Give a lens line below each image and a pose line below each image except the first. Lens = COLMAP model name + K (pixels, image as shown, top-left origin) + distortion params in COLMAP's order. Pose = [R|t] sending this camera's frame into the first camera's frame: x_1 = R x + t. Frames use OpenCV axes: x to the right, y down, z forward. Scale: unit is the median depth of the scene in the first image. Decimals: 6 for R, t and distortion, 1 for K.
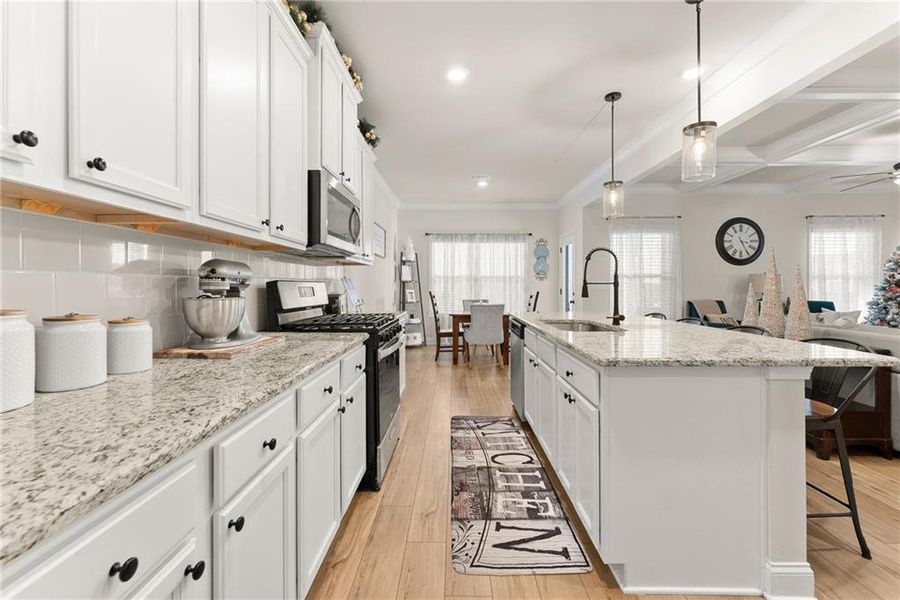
lens RADIAL K [[368.5, 0, 447.8], [0, 368.5, 286.9], [0, 0, 1]] dist [-0.000818, -0.000054]
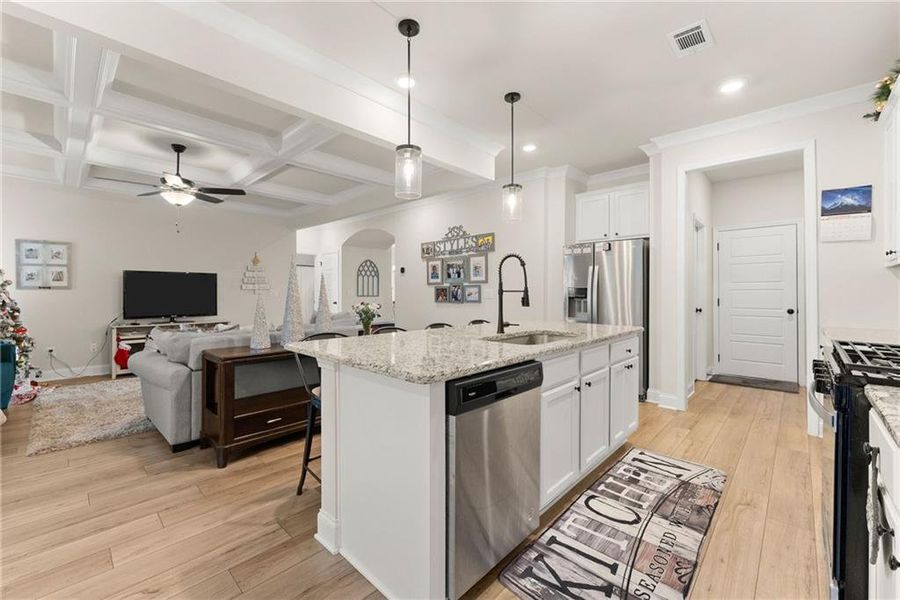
lens RADIAL K [[368.5, 0, 447.8], [0, 368.5, 286.9], [0, 0, 1]] dist [-0.000818, -0.000054]
pose [[-0.736343, 0.008323, 0.676557, -0.052726], [0.002555, 0.999951, -0.009520, -0.005968], [-0.676604, -0.005281, -0.736328, 0.885948]]
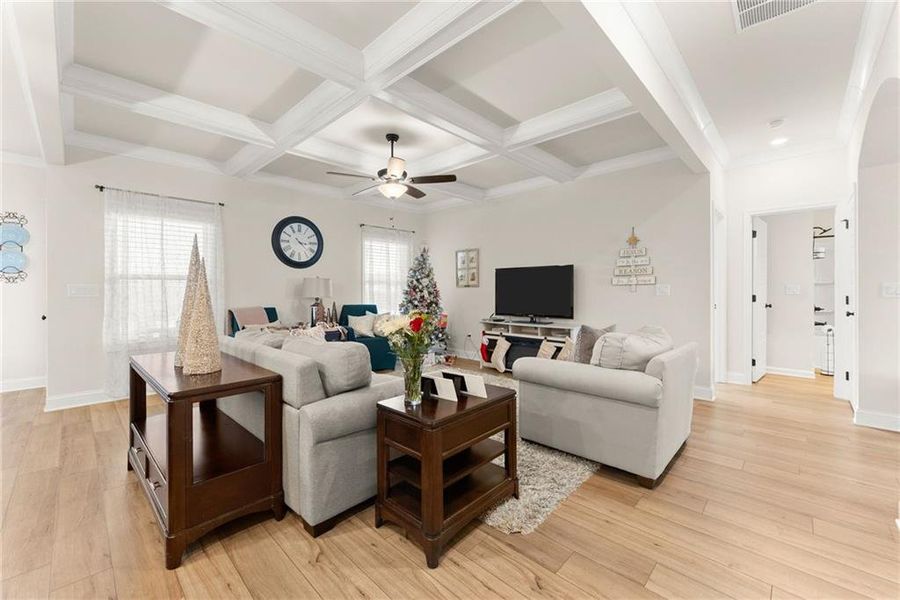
lens RADIAL K [[364.6, 0, 447.5], [0, 364.6, 291.8], [0, 0, 1]] dist [0.000701, -0.000015]
pose [[0.684798, -0.005471, 0.728712, 0.431205], [0.006273, 0.999979, 0.001613, 0.001111], [-0.728706, 0.003467, 0.684818, 0.114927]]
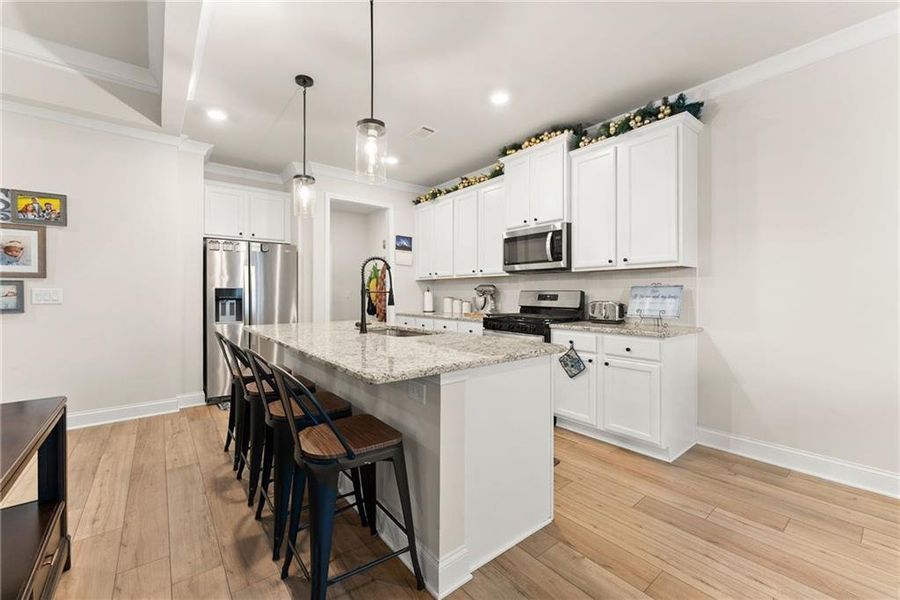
lens RADIAL K [[364.6, 0, 447.5], [0, 364.6, 291.8], [0, 0, 1]] dist [0.000701, -0.000015]
pose [[-0.772763, -0.001021, -0.634693, 0.443034], [-0.001521, 0.999999, 0.000243, -0.005136], [0.634692, 0.001153, -0.772764, 0.928580]]
